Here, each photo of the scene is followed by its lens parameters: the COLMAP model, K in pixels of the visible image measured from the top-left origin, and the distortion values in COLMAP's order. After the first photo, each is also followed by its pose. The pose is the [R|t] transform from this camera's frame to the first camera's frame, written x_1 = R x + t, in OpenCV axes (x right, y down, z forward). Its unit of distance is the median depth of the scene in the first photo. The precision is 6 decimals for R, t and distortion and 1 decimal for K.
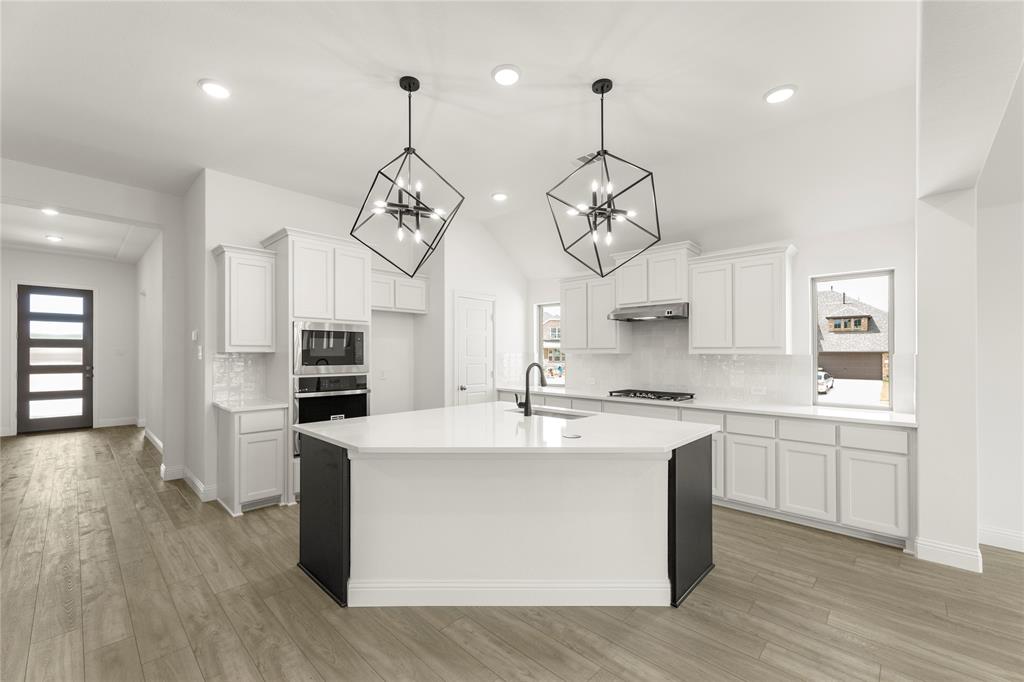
lens RADIAL K [[426.0, 0, 496.8], [0, 426.0, 345.8], [0, 0, 1]] dist [0.000096, -0.000072]
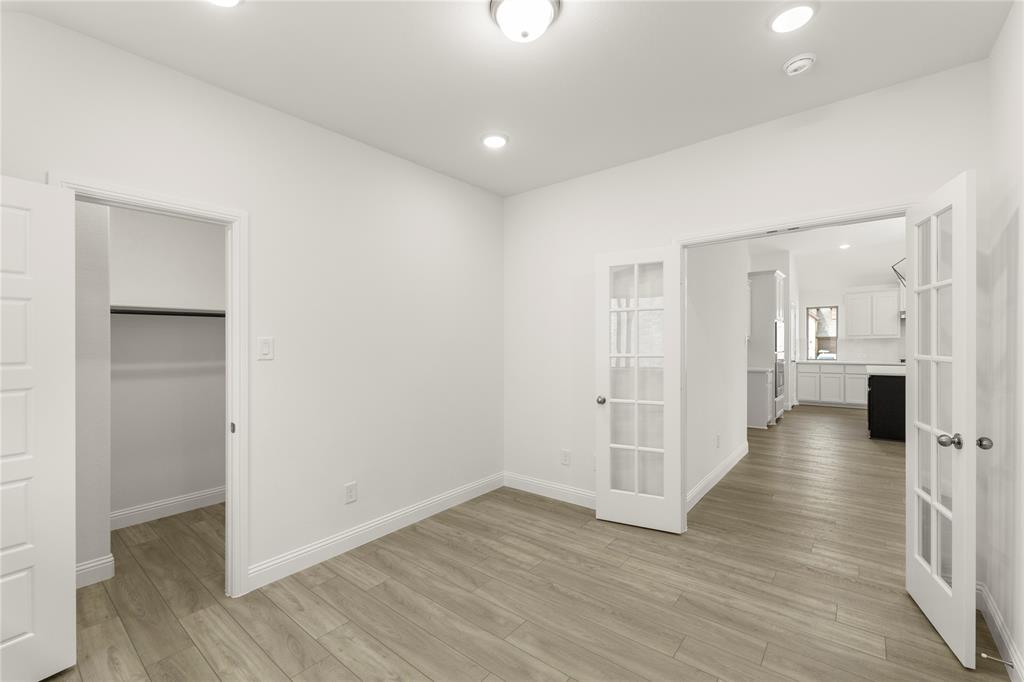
lens RADIAL K [[424.4, 0, 513.7], [0, 424.4, 357.4], [0, 0, 1]] dist [0.000403, 0.000158]
pose [[0.994310, -0.020441, 0.104545, -1.569385], [0.015191, 0.998595, 0.050768, -0.014860], [-0.105436, -0.048891, 0.993223, -0.569900]]
